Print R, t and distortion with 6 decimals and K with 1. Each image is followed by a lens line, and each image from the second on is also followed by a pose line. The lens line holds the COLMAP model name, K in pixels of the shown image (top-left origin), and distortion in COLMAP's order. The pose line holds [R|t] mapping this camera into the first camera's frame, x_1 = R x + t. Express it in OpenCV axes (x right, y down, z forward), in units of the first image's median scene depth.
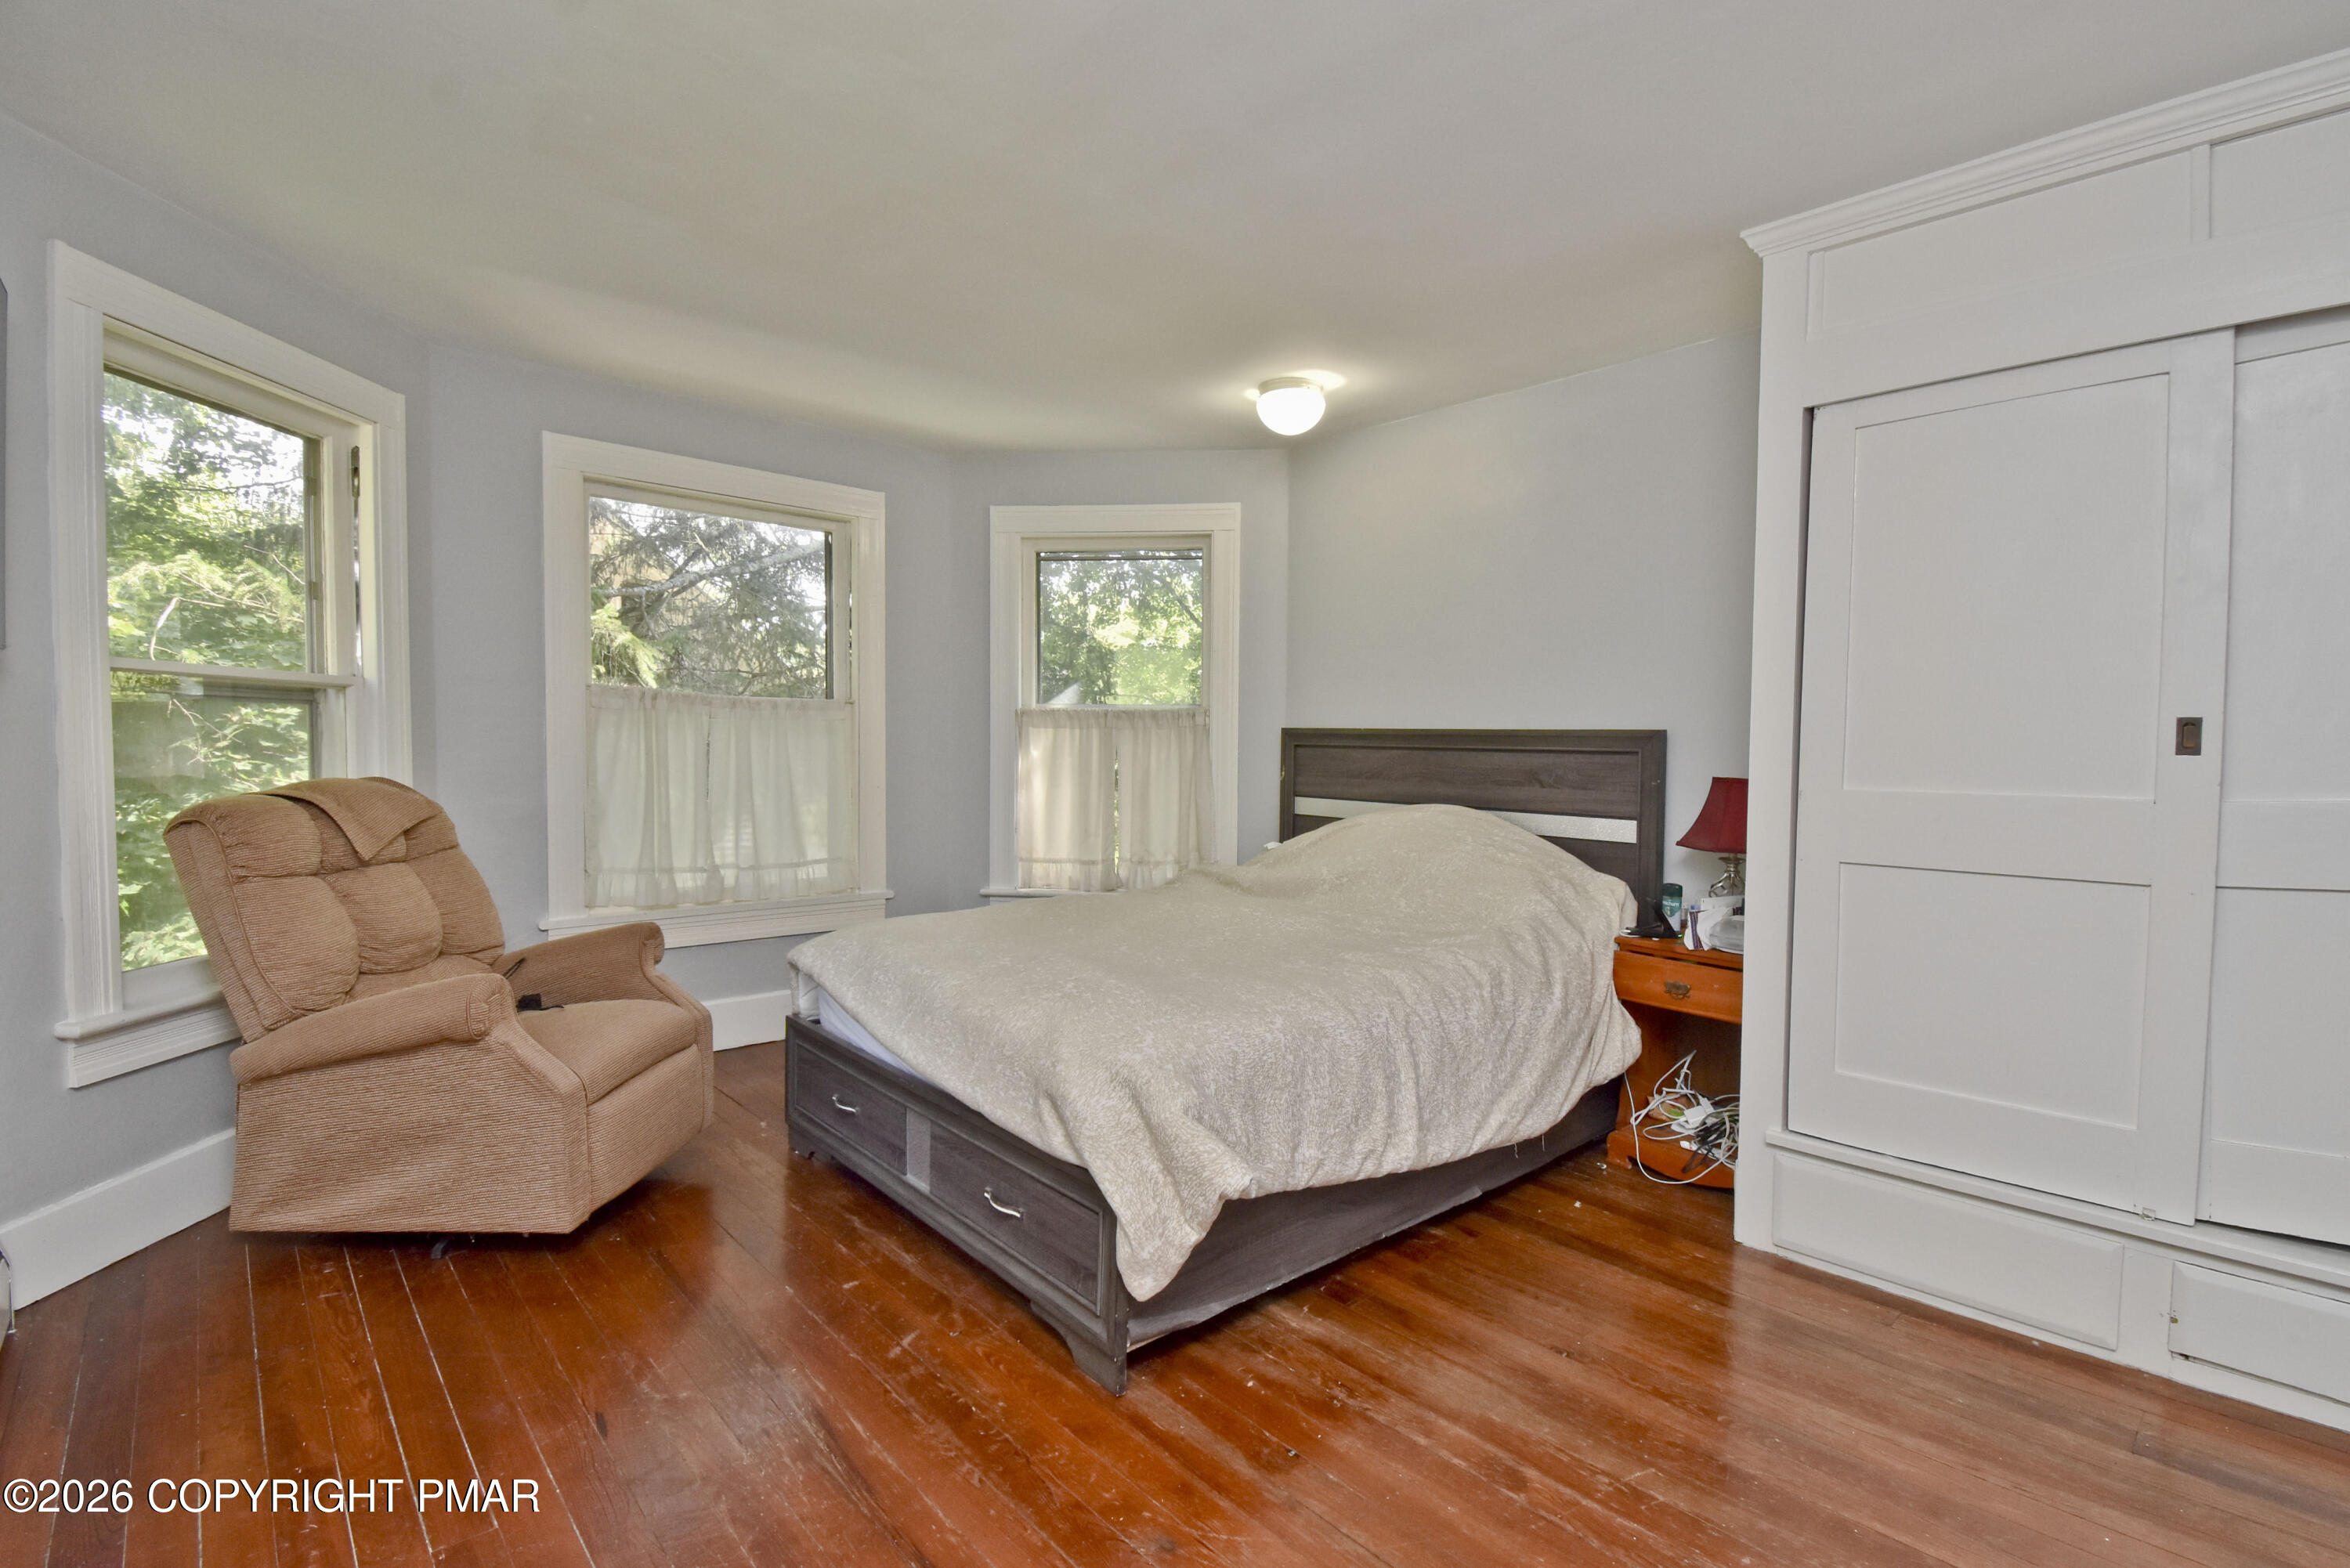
lens RADIAL K [[1081.8, 0, 1206.3], [0, 1081.8, 784.3], [0, 0, 1]] dist [0.022081, -0.000156]
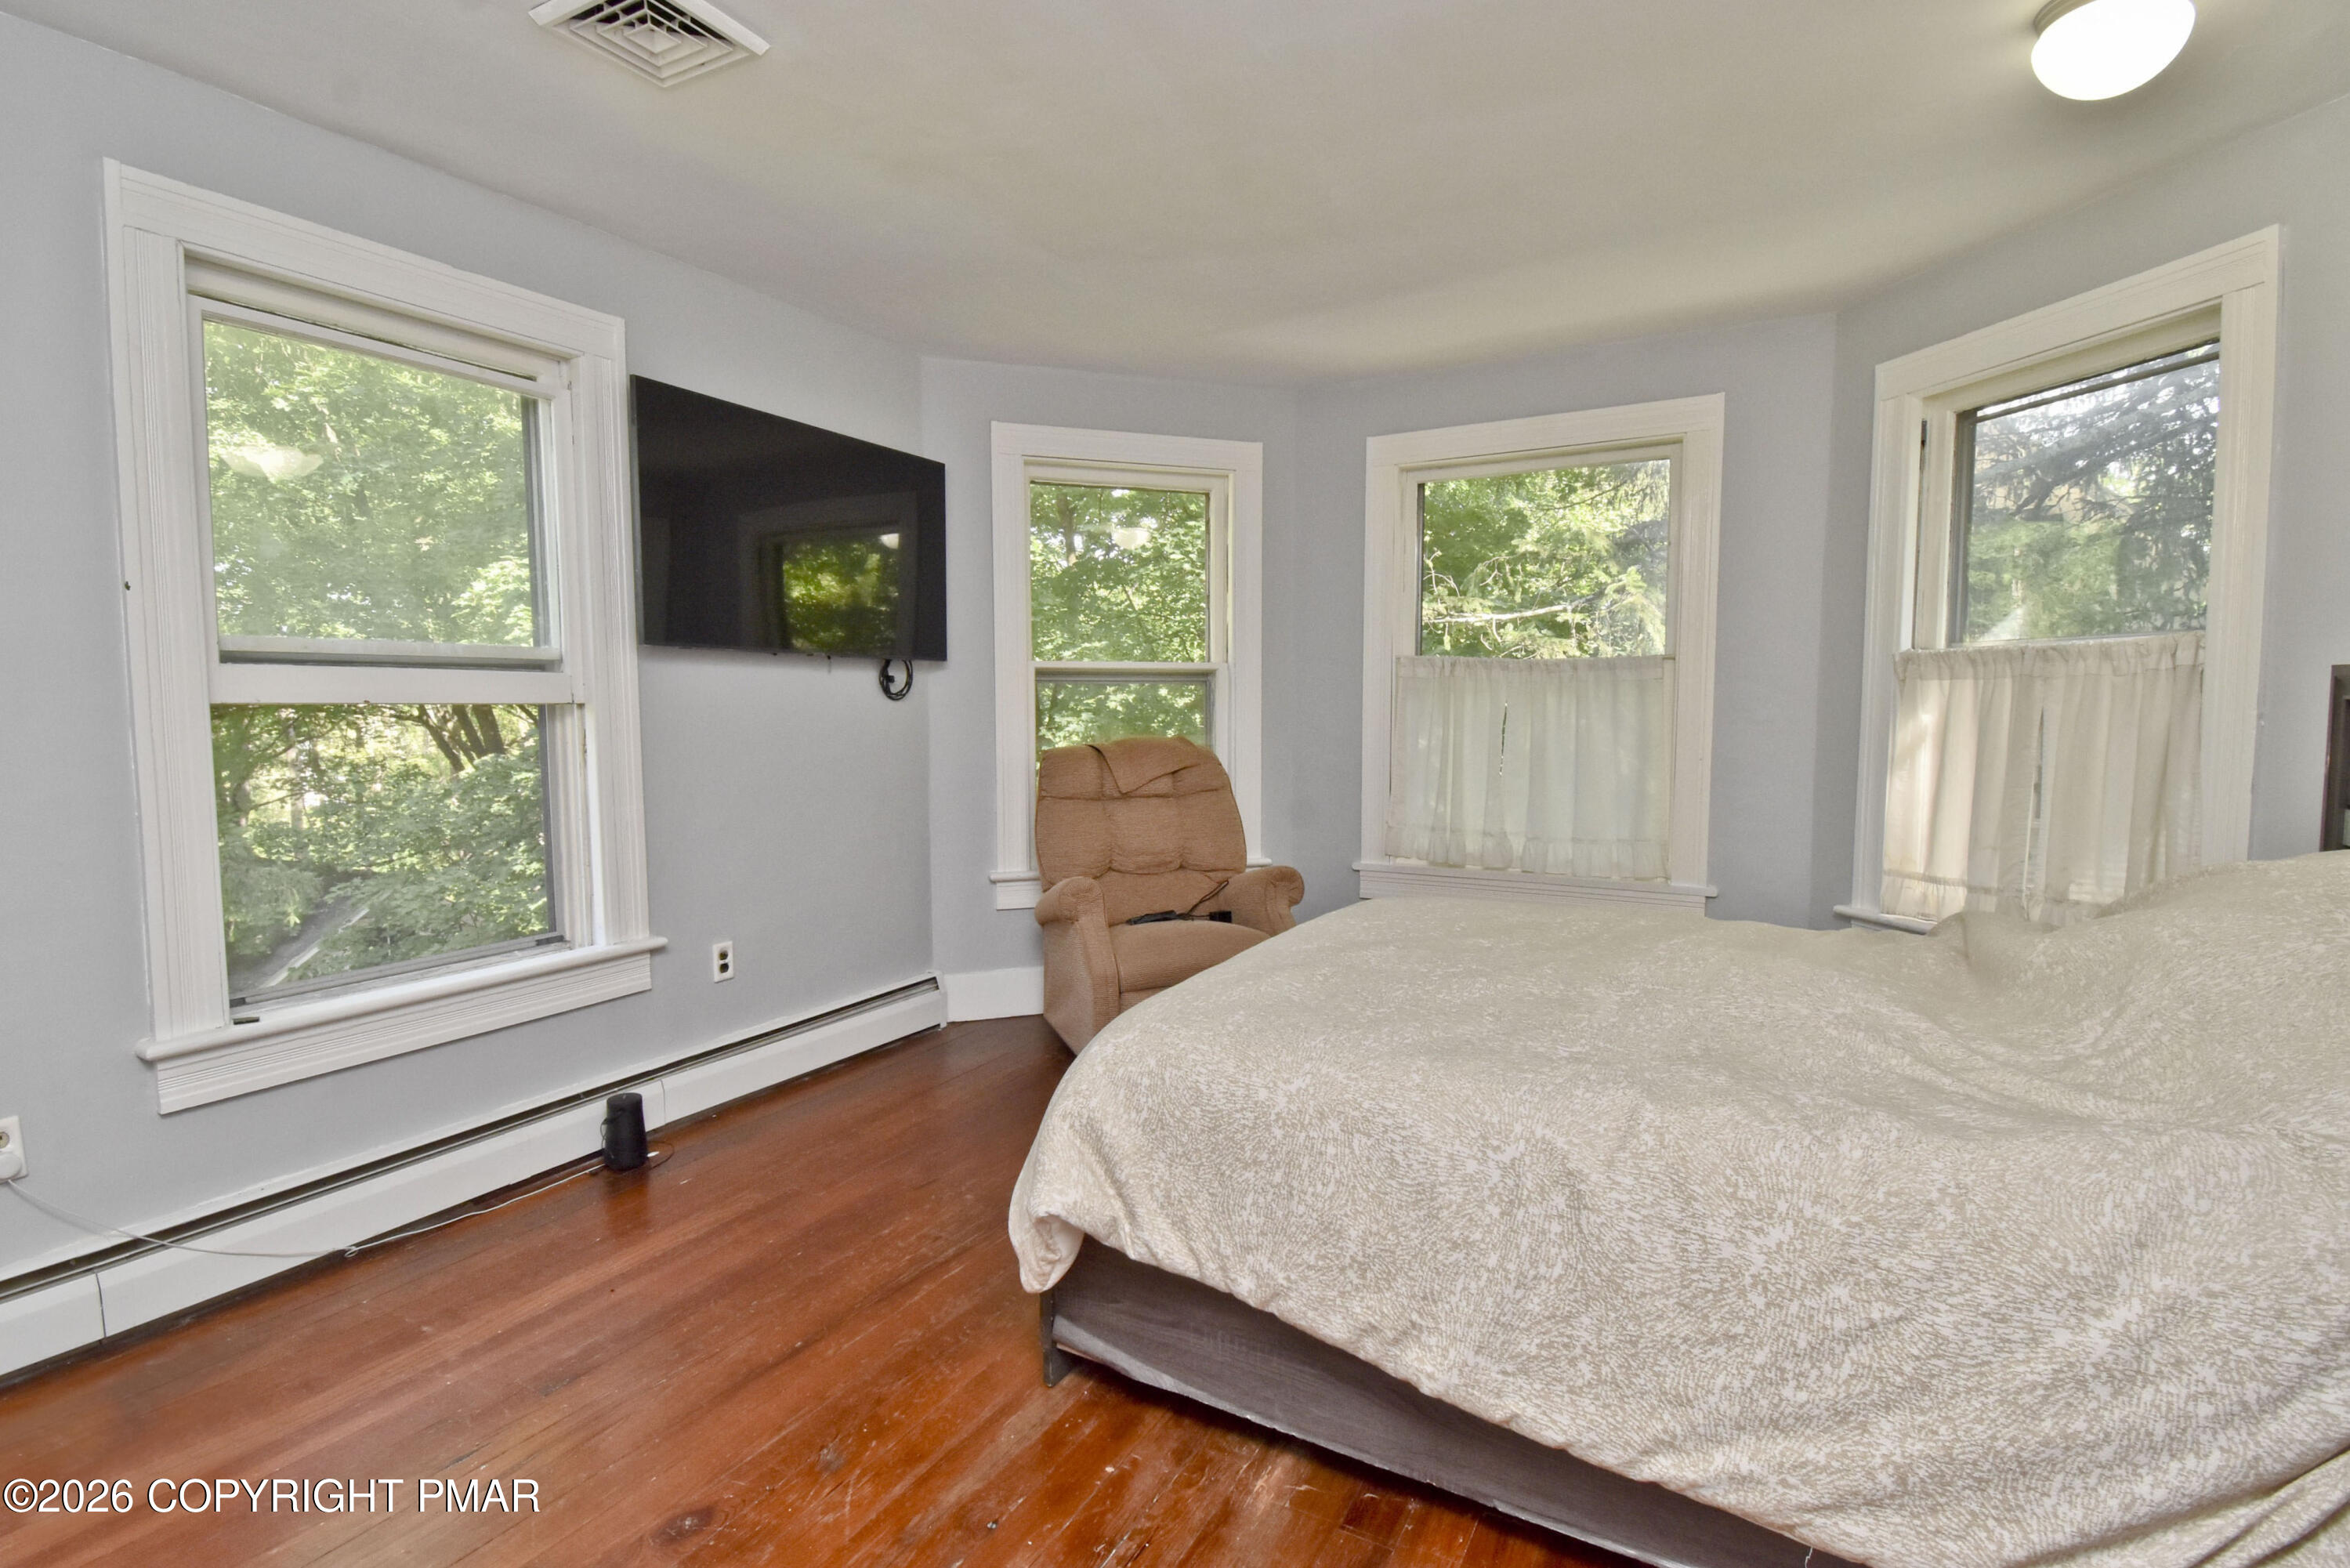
lens RADIAL K [[1137.1, 0, 1175.0], [0, 1137.1, 784.0], [0, 0, 1]] dist [0.057671, -0.054802]
pose [[0.304160, 0.054785, -0.951044, 0.591086], [-0.026272, 0.998448, 0.049113, -0.016539], [0.952259, 0.010047, 0.305127, 0.520441]]
